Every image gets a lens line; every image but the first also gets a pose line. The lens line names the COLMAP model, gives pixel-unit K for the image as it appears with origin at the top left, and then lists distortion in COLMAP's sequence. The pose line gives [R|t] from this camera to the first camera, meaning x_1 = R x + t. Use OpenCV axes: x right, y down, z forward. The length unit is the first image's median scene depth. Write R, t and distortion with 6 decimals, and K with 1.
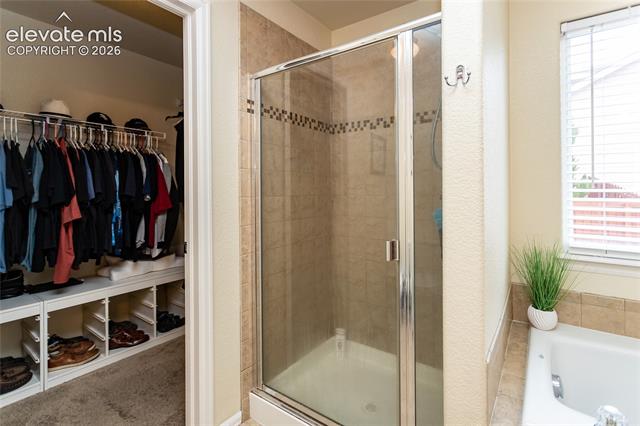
lens RADIAL K [[306.9, 0, 322.1], [0, 306.9, 185.5], [0, 0, 1]] dist [-0.001131, 0.000325]
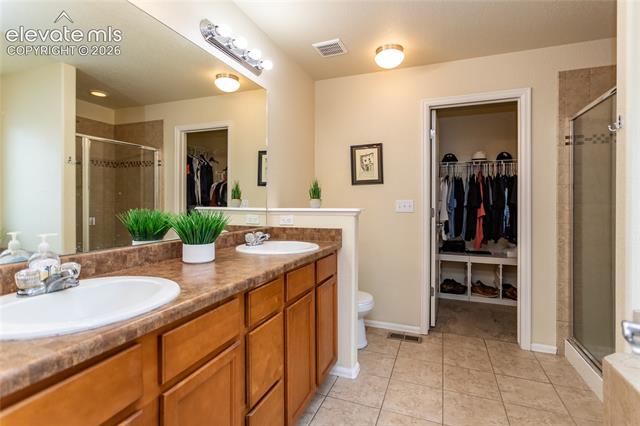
lens RADIAL K [[306.9, 0, 320.2], [0, 306.9, 206.5], [0, 0, 1]] dist [-0.001131, 0.000325]
pose [[0.238181, 0.017924, -0.971055, 0.805705], [0.000077, 0.999829, 0.018474, 0.021101], [0.971221, -0.004474, 0.238139, -0.421428]]
